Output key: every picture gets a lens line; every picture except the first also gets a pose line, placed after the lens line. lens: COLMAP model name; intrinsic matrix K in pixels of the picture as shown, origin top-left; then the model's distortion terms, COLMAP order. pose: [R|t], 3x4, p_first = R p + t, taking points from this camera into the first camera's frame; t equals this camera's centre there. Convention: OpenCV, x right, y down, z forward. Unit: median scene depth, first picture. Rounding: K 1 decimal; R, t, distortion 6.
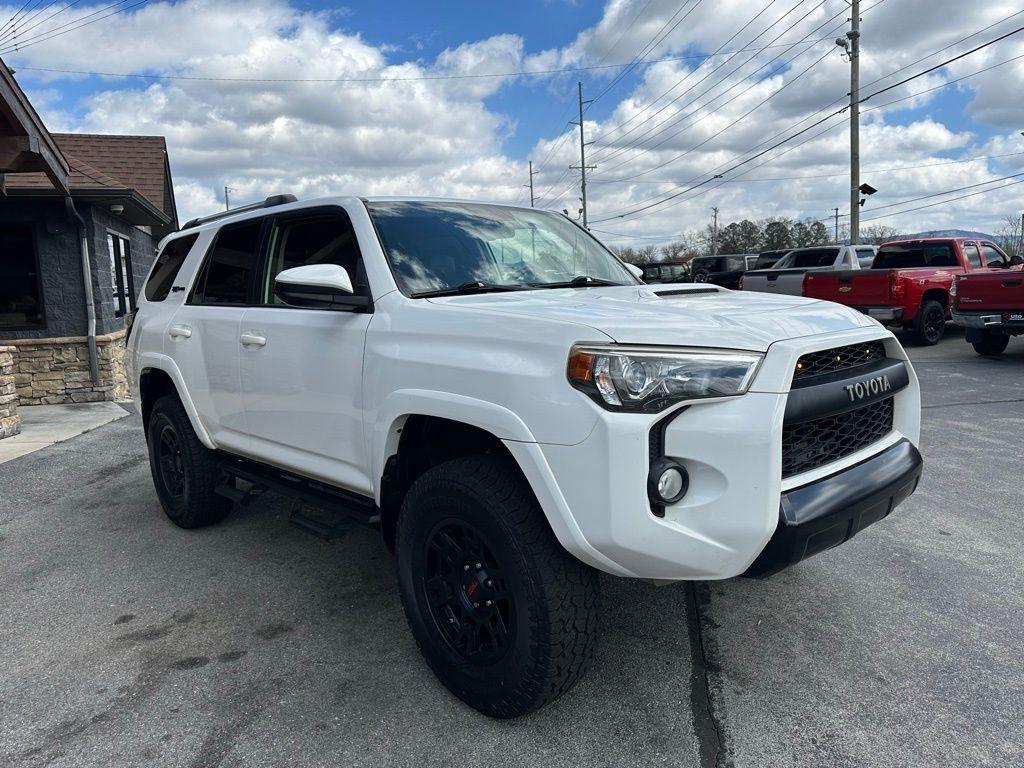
lens RADIAL K [[731.5, 0, 512.2], [0, 731.5, 378.5], [0, 0, 1]] dist [0.018725, -0.013612]
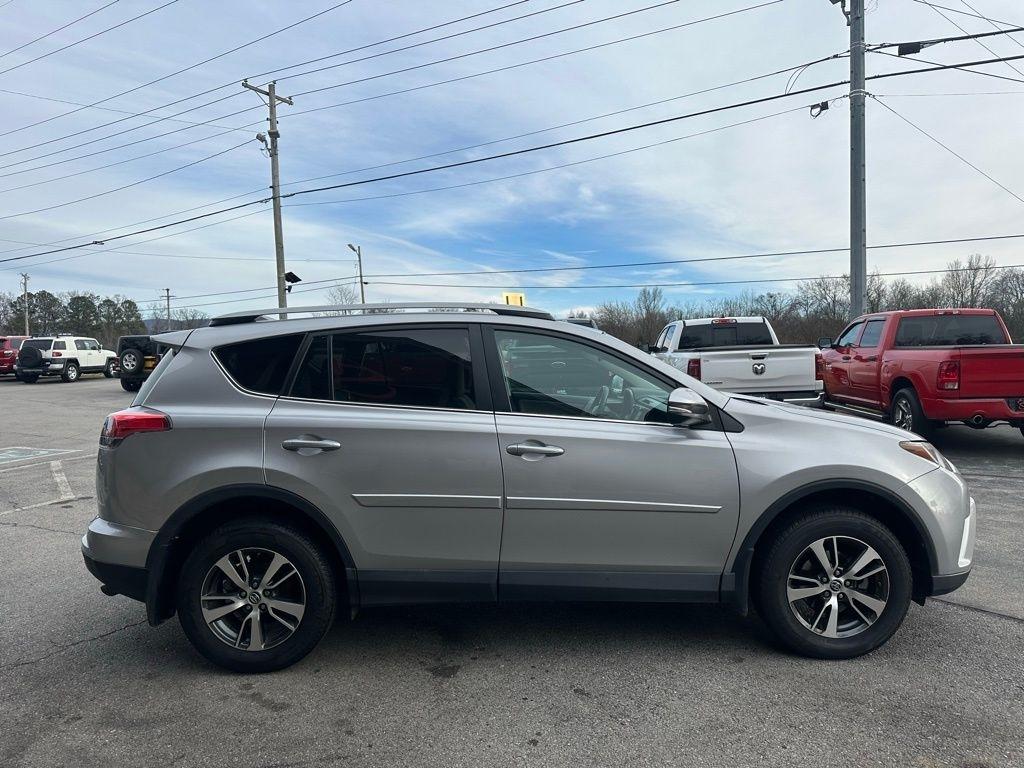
lens RADIAL K [[728.4, 0, 522.2], [0, 728.4, 377.4], [0, 0, 1]] dist [0.020651, -0.013747]
pose [[0.607046, 0.001824, 0.794665, -0.157913], [0.085992, 0.993975, -0.067971, -0.010692], [-0.790000, 0.109596, 0.603231, 0.106532]]
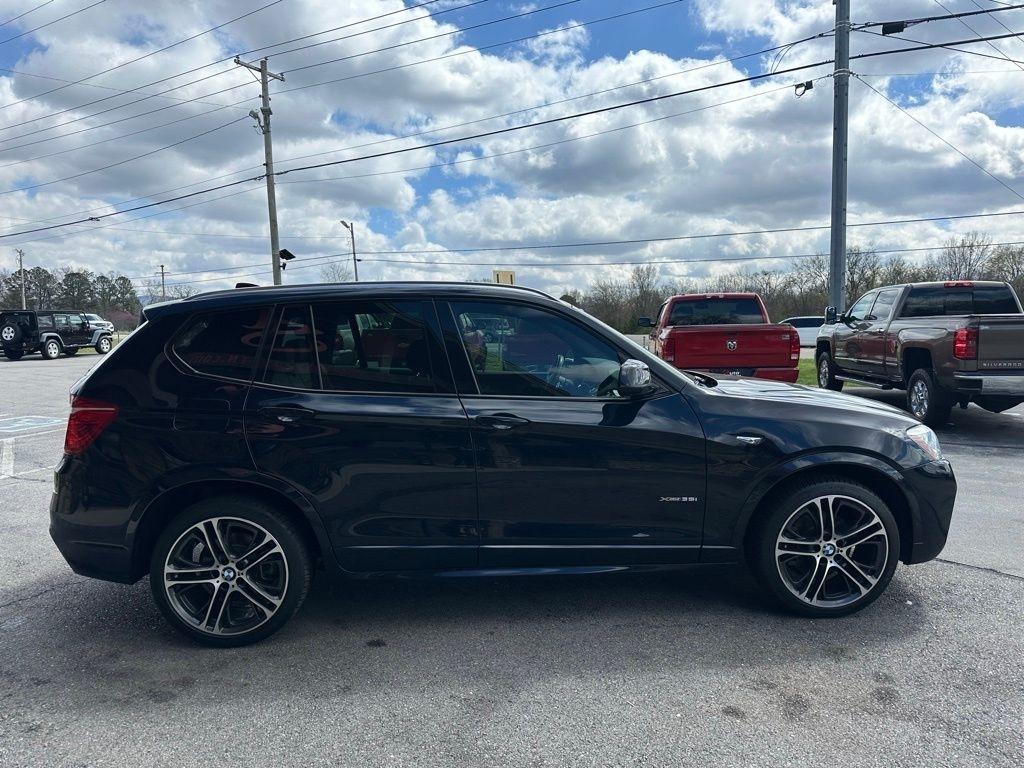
lens RADIAL K [[731.5, 0, 512.6], [0, 731.5, 389.5], [0, 0, 1]] dist [0.018725, -0.013612]
pose [[0.612153, -0.033804, 0.790016, -0.174736], [0.083552, 0.996258, -0.022112, -0.005927], [-0.786313, 0.079544, 0.612687, 0.085407]]
